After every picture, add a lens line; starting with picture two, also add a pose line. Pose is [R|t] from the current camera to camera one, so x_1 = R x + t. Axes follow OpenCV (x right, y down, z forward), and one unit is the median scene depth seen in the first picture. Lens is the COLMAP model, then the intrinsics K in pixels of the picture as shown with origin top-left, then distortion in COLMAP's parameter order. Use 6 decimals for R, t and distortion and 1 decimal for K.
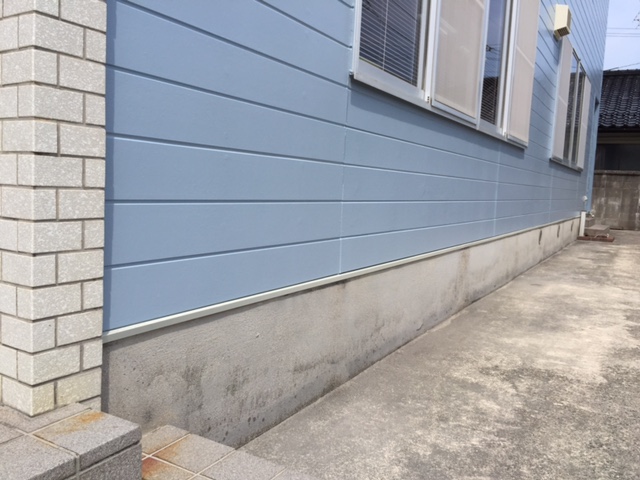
lens RADIAL K [[552.7, 0, 320.0], [0, 552.7, 240.0], [0, 0, 1]] dist [0.008464, -0.008607]
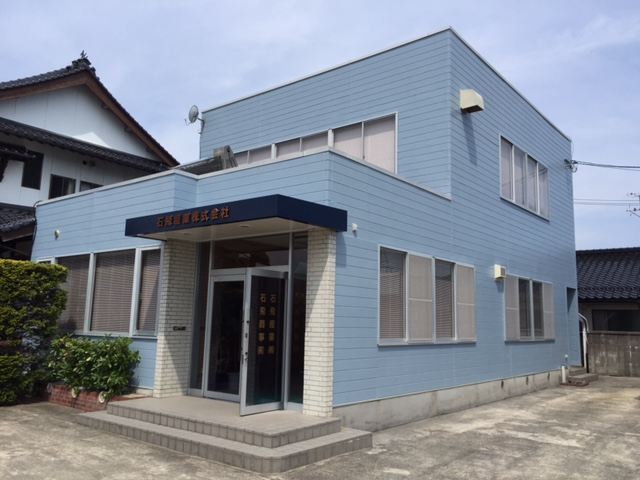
lens RADIAL K [[552.7, 0, 320.0], [0, 552.7, 240.0], [0, 0, 1]] dist [0.008464, -0.008607]
pose [[0.989257, -0.049872, -0.137419, 0.076655], [0.012956, 0.966220, -0.257391, -0.004794], [0.145614, 0.252846, 0.956486, -1.014013]]
